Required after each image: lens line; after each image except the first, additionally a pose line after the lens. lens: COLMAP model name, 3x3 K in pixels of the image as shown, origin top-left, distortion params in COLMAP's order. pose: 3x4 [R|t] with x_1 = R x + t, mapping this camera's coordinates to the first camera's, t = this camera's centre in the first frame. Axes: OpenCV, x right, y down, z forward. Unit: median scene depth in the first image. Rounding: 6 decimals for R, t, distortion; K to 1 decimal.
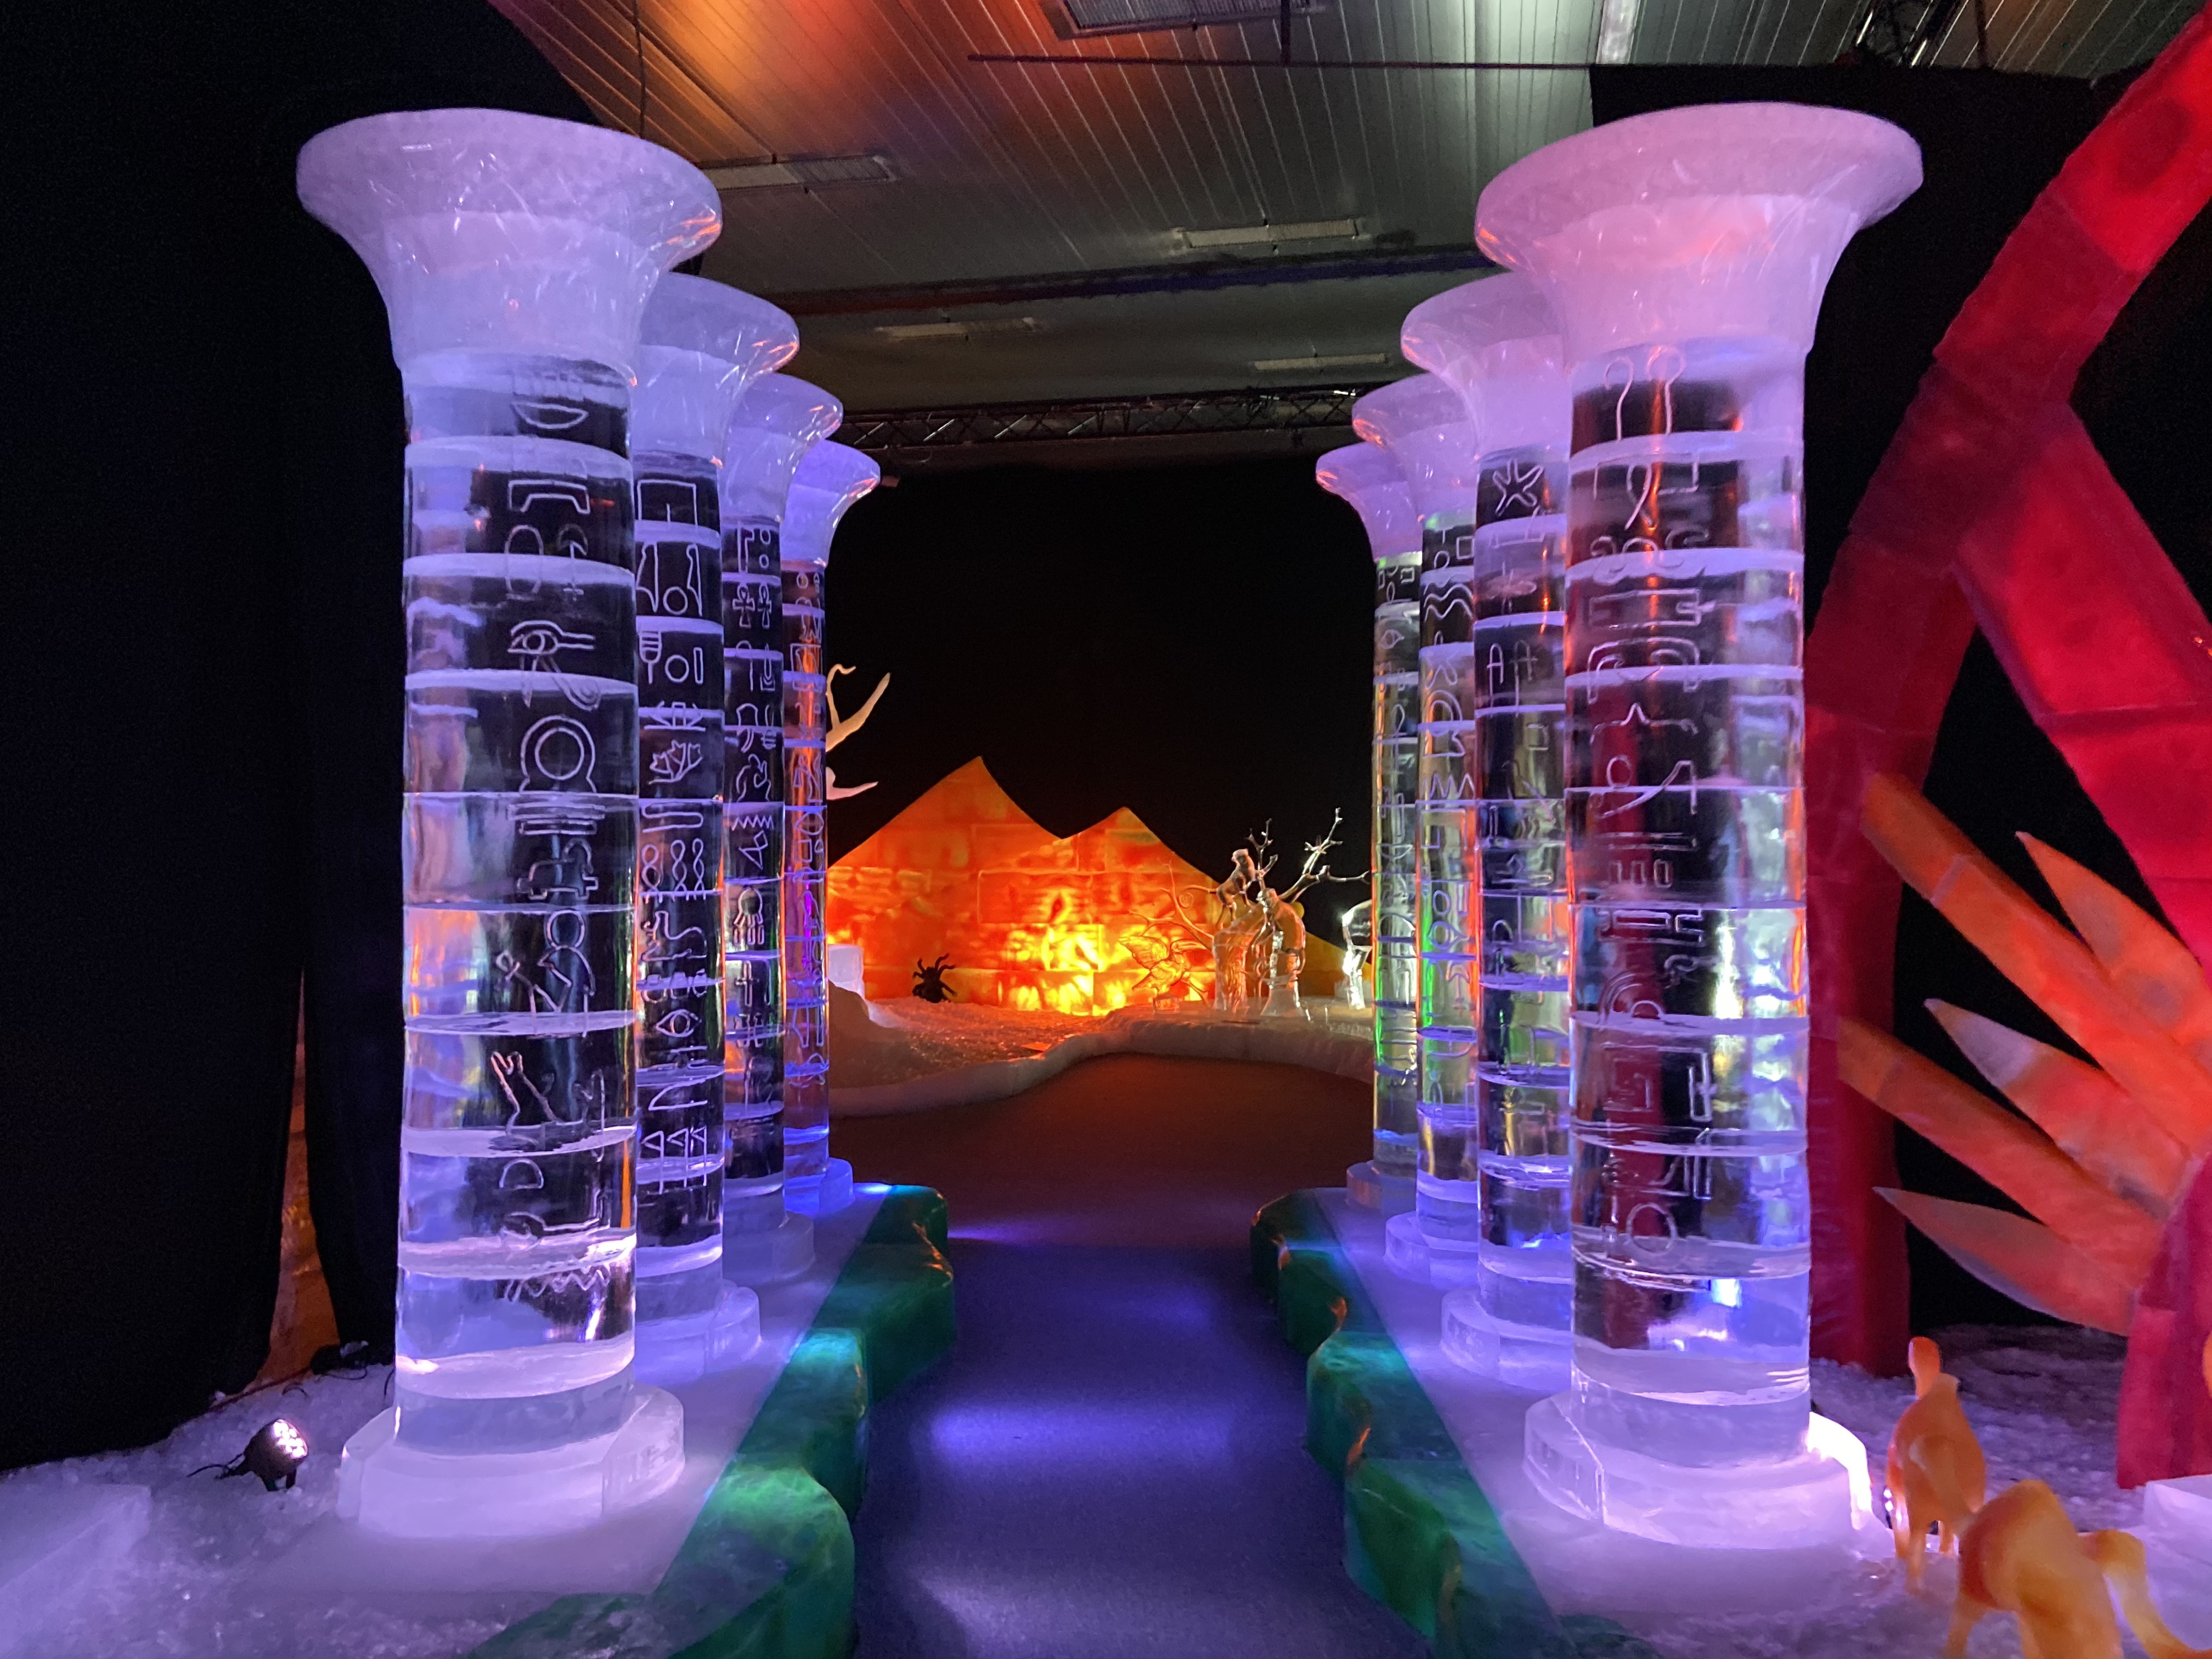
lens RADIAL K [[1861.1, 0, 1102.6], [0, 1861.1, 811.1], [0, 0, 1]] dist [0.087046, -0.000050]
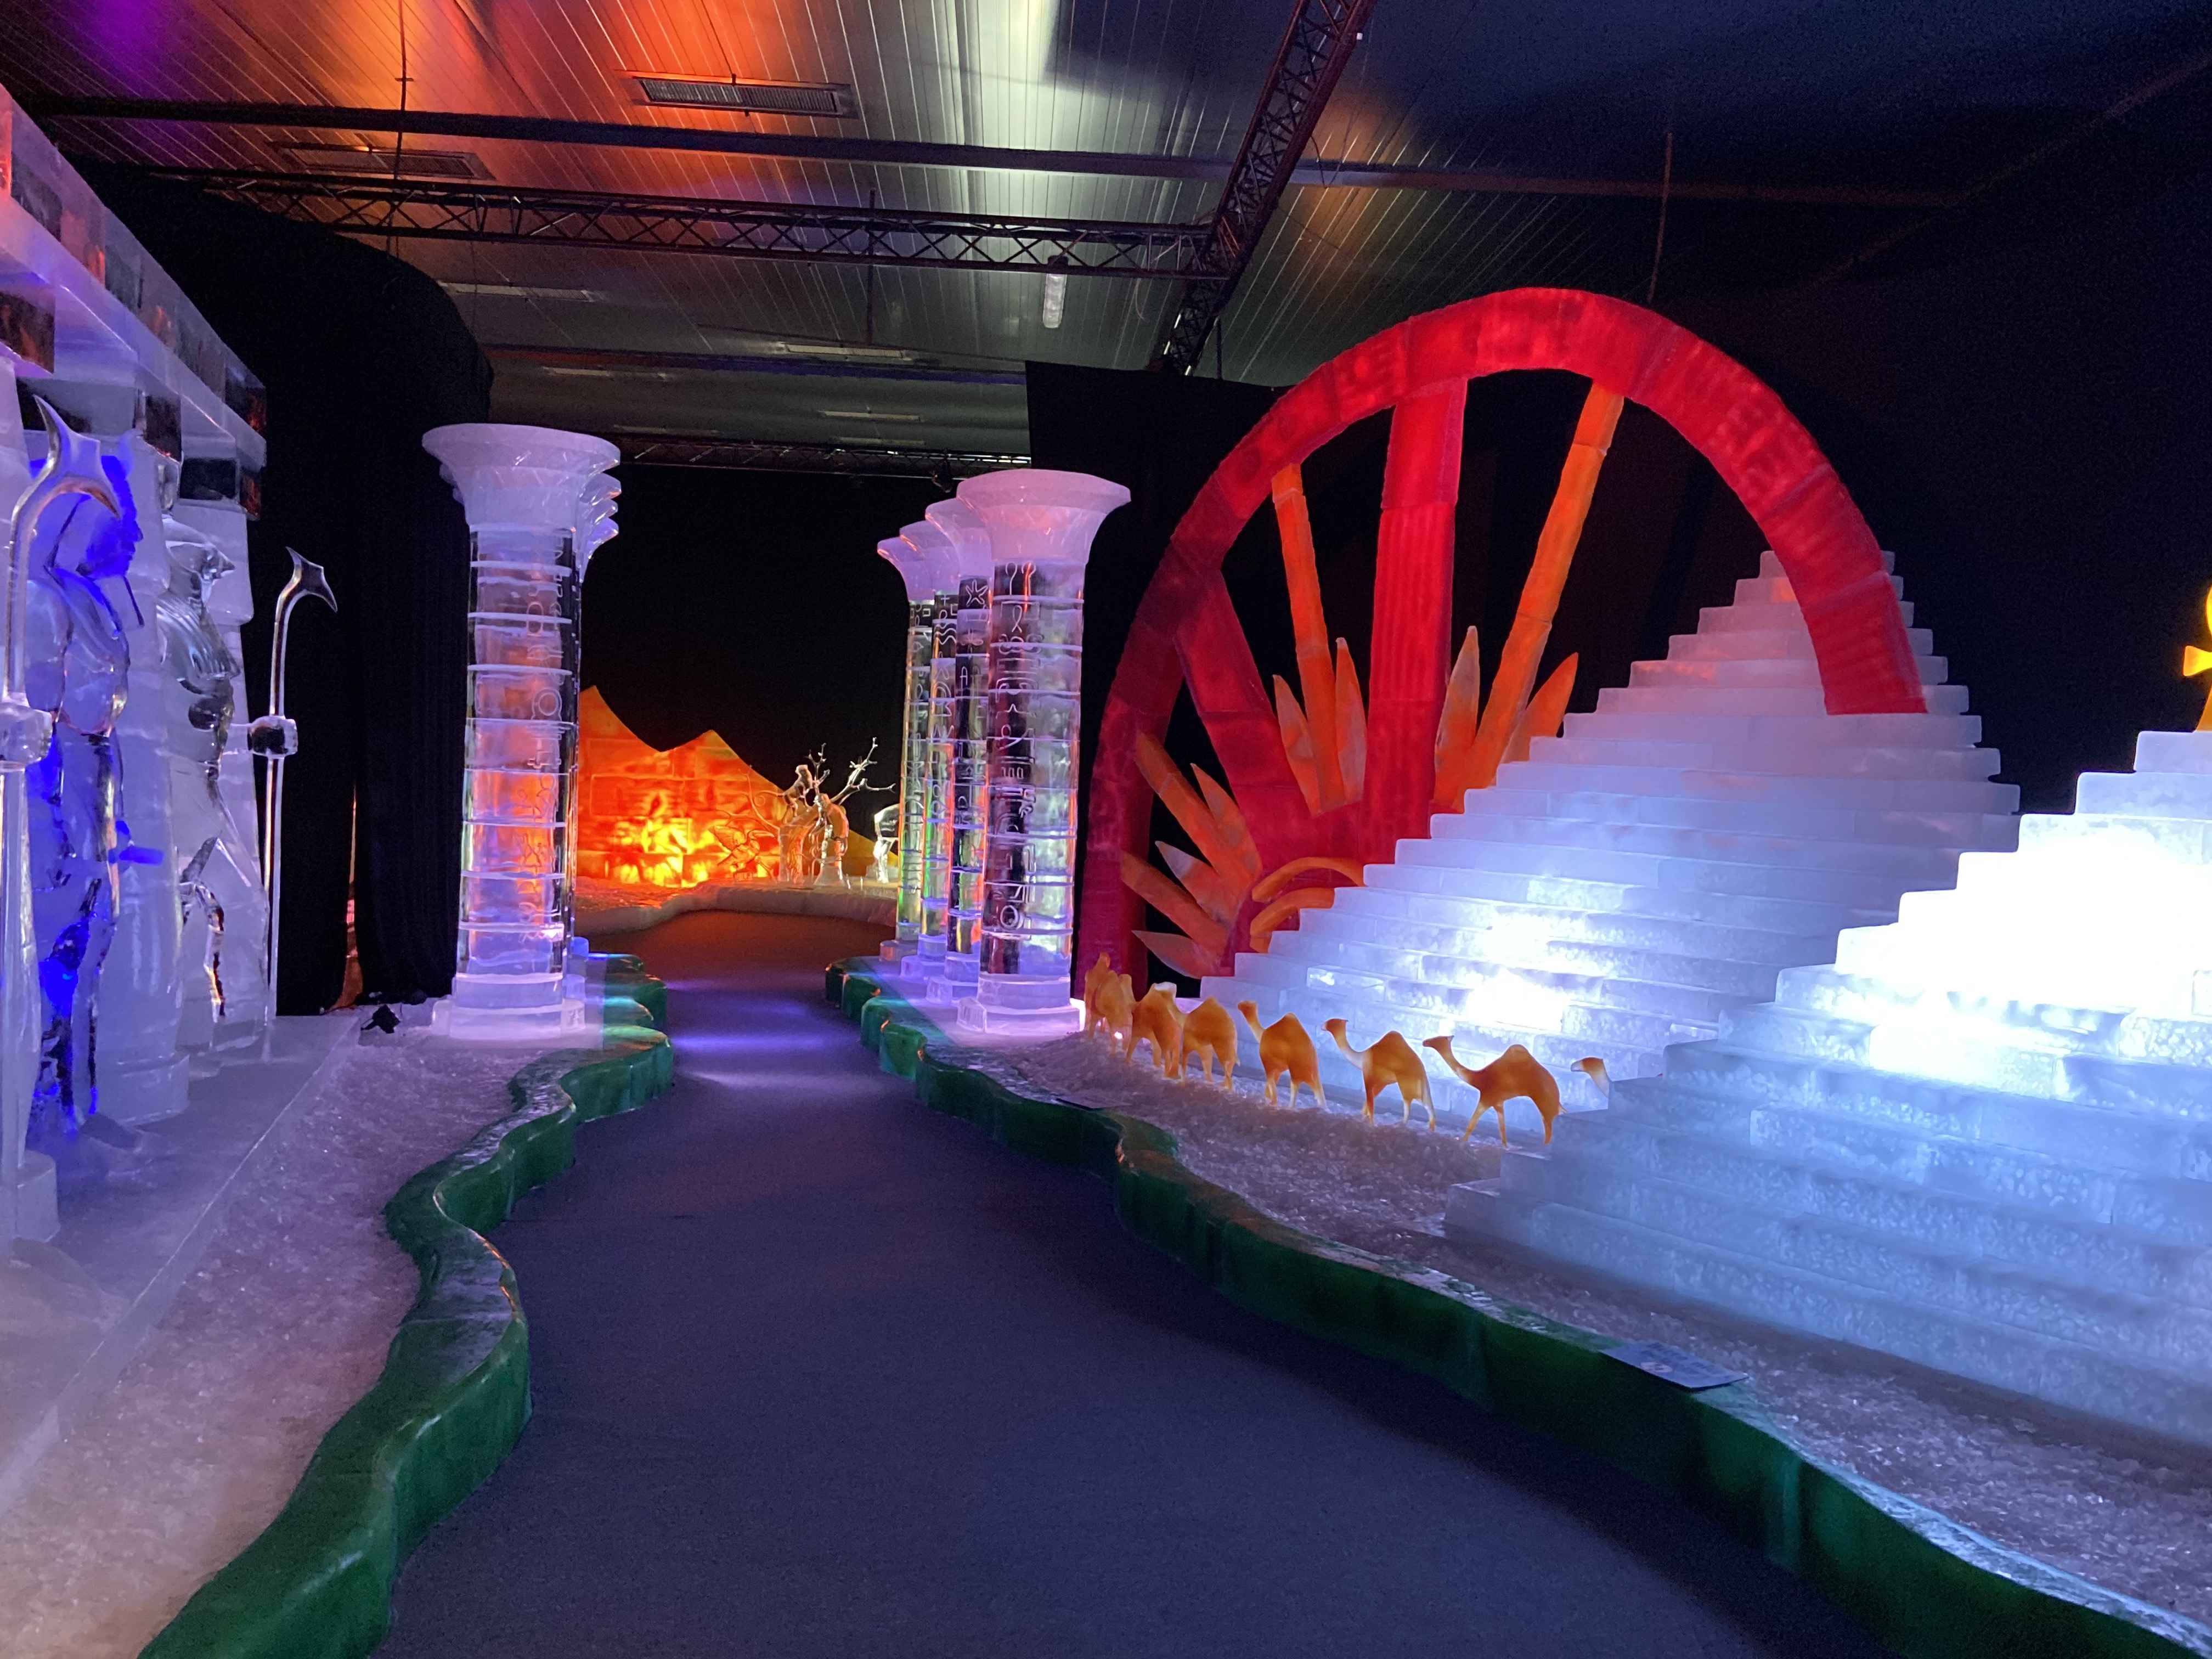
lens RADIAL K [[1861.1, 0, 1102.6], [0, 1861.1, 811.1], [0, 0, 1]] dist [0.087046, -0.000050]
pose [[0.966951, 0.030350, 0.253149, -0.058435], [-0.040350, 0.998593, 0.034403, -0.001493], [-0.251748, -0.043481, 0.966816, -0.378508]]
